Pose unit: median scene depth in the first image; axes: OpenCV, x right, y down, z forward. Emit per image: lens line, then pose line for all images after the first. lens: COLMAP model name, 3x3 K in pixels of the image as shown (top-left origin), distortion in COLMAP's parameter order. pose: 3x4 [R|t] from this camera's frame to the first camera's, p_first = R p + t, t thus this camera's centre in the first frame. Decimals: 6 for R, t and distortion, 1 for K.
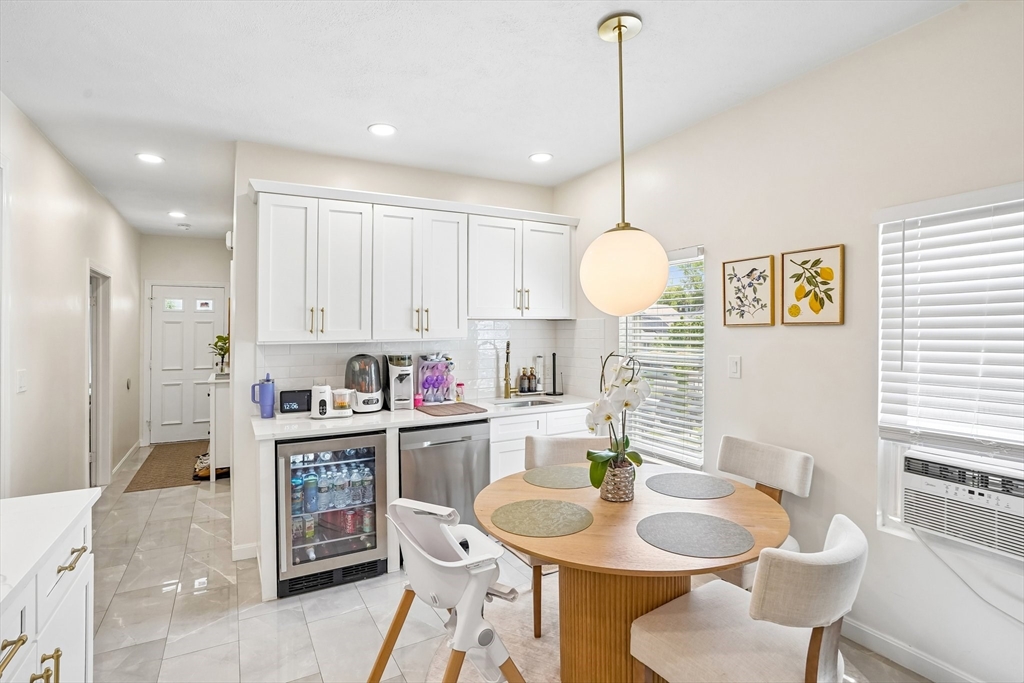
lens RADIAL K [[494.0, 0, 509.8], [0, 494.0, 337.9], [0, 0, 1]] dist [-0.032887, 0.012144]
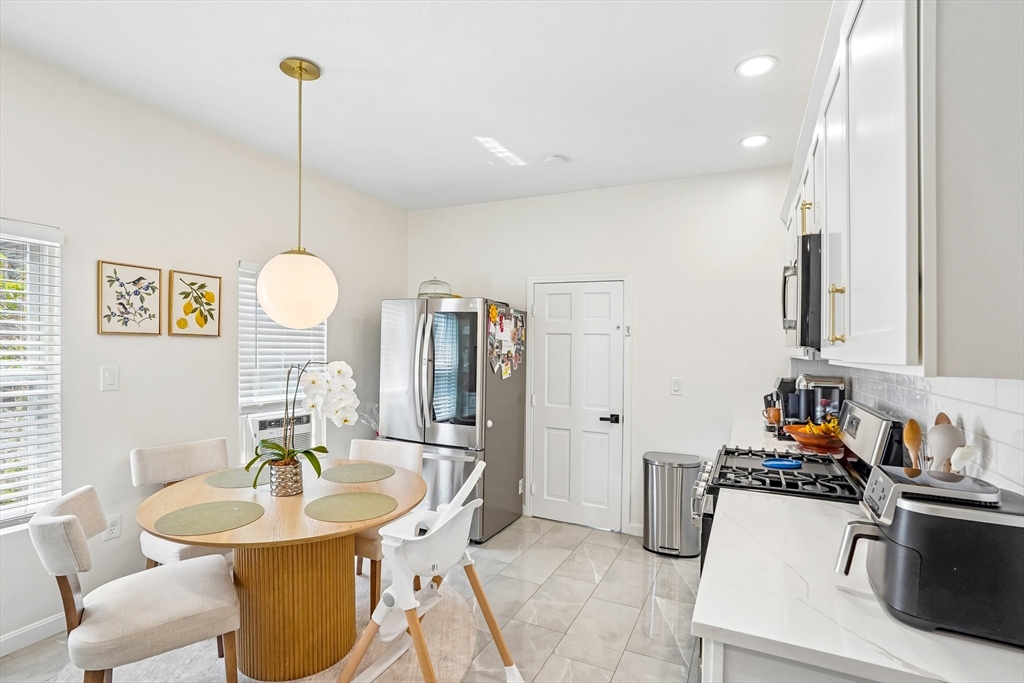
lens RADIAL K [[494.0, 0, 511.5], [0, 494.0, 349.6], [0, 0, 1]] dist [-0.032887, 0.012144]
pose [[-0.586510, -0.008433, 0.809898, -0.803899], [-0.006575, 0.999962, 0.005651, -0.005545], [-0.809916, -0.002011, -0.586543, 1.047477]]
